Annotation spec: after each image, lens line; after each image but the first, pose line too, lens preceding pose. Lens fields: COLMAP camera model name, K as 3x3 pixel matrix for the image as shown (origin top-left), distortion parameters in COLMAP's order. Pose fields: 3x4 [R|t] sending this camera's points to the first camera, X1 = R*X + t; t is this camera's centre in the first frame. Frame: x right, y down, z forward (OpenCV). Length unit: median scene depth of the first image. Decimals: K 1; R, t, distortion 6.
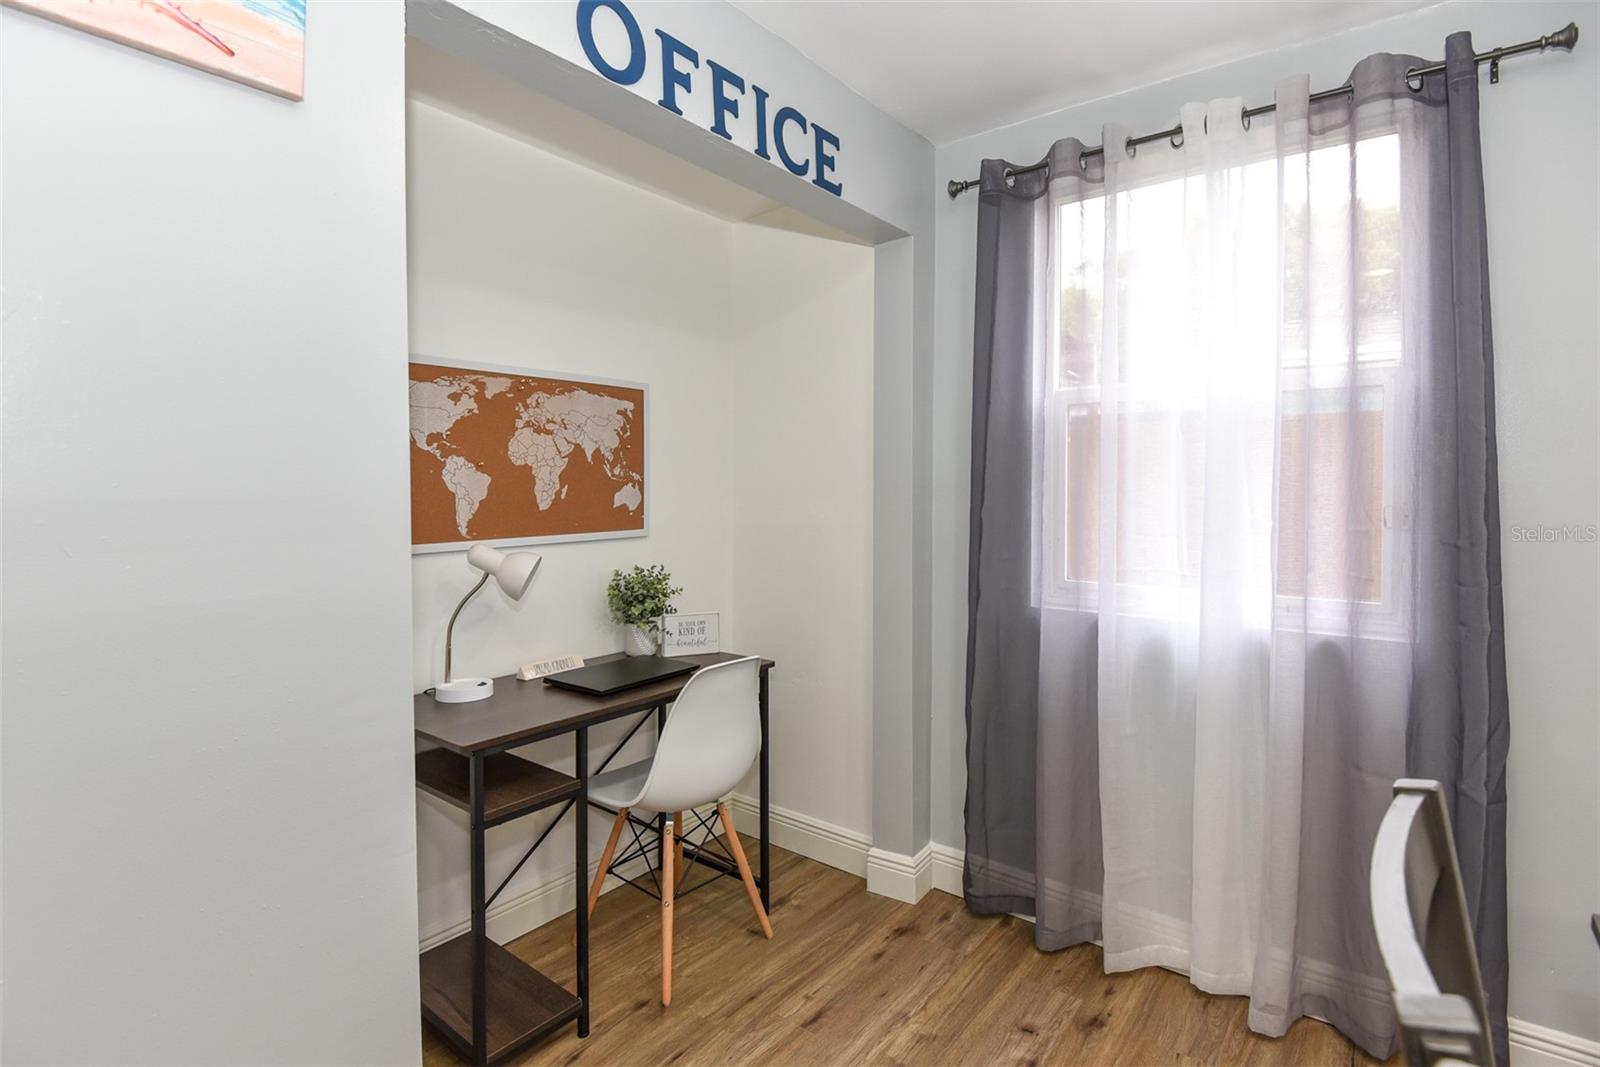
lens RADIAL K [[780.0, 0, 800.0], [0, 780.0, 502.3], [0, 0, 1]] dist [-0.001151, -0.000832]
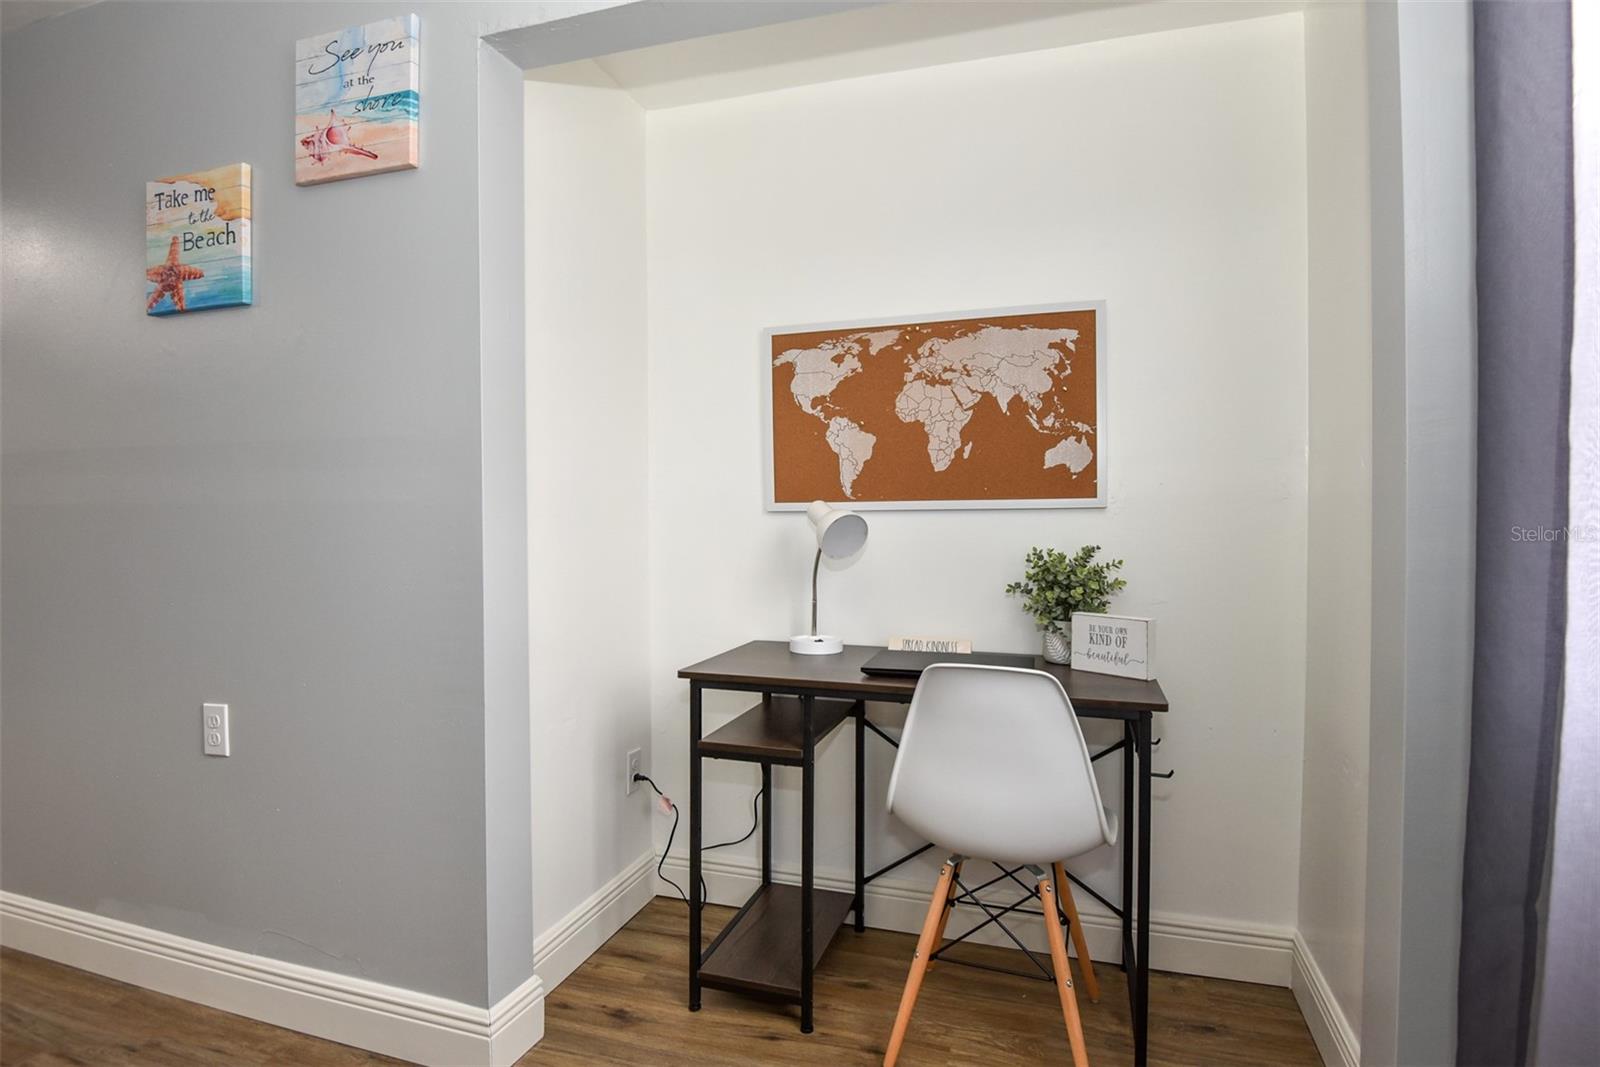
lens RADIAL K [[843.5, 0, 800.0], [0, 843.5, 533.5], [0, 0, 1]] dist [-0.004007, -0.000461]
pose [[0.341597, 0.024695, -0.939522, 0.529315], [-0.014132, 0.999677, 0.021138, 0.063772], [0.939740, 0.006057, 0.341835, 0.533389]]
